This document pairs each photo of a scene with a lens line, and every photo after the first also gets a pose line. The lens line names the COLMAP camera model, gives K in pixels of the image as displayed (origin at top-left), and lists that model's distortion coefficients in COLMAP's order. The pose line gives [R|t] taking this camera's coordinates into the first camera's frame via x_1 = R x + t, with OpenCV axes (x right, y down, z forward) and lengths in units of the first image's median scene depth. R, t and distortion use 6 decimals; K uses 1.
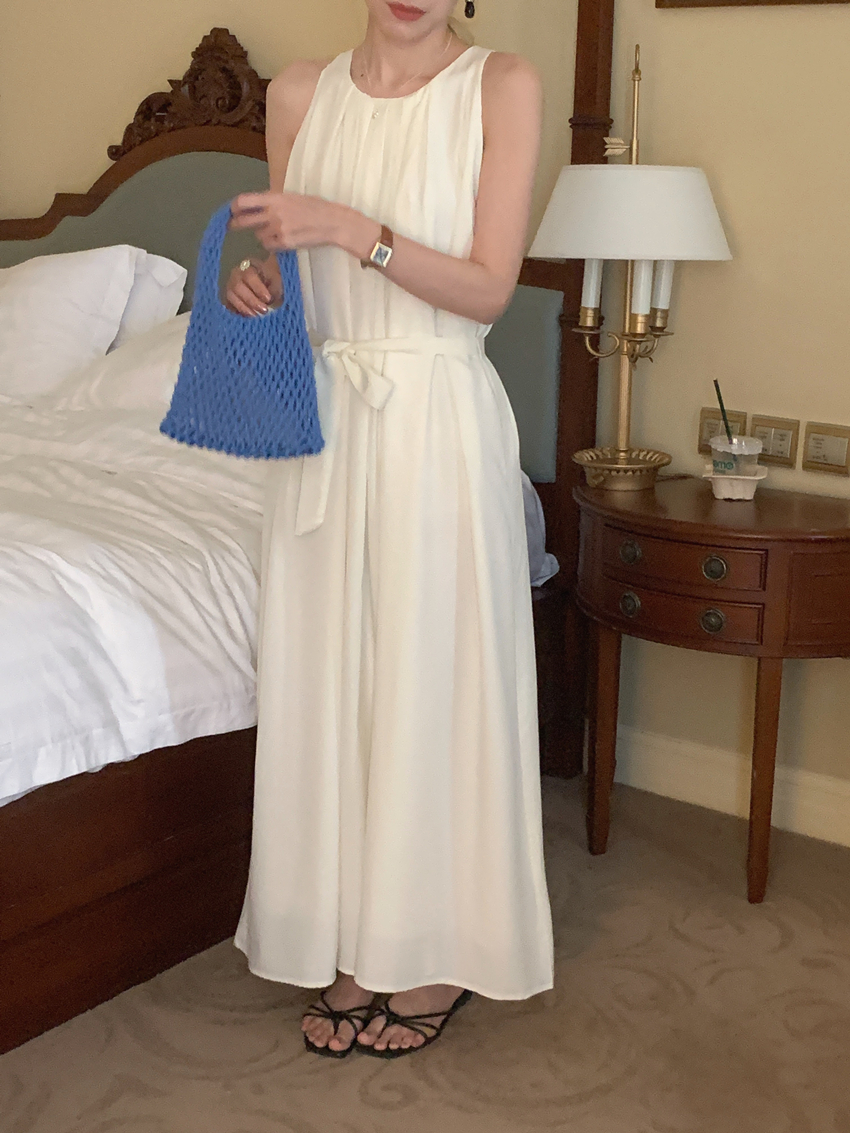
lens RADIAL K [[1723.5, 0, 410.6], [0, 1723.5, 570.9], [0, 0, 1]] dist [0.177294, 0.000000]
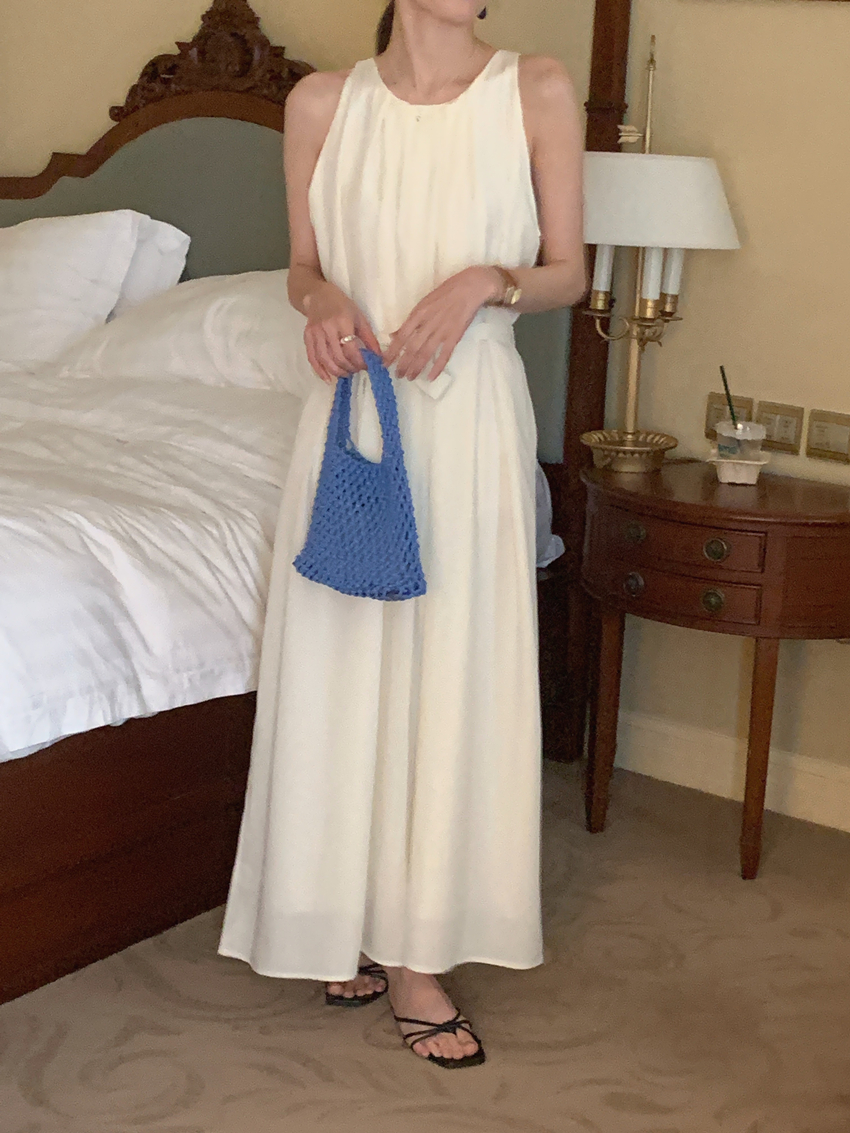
lens RADIAL K [[1921.2, 0, 445.7], [0, 1921.2, 557.7], [0, 0, 1]] dist [0.169281, 0.000000]
pose [[0.999397, 0.024327, 0.024761, -0.011397], [-0.024230, 0.999698, -0.004210, 0.010876], [-0.024856, 0.003608, 0.999685, -0.123940]]
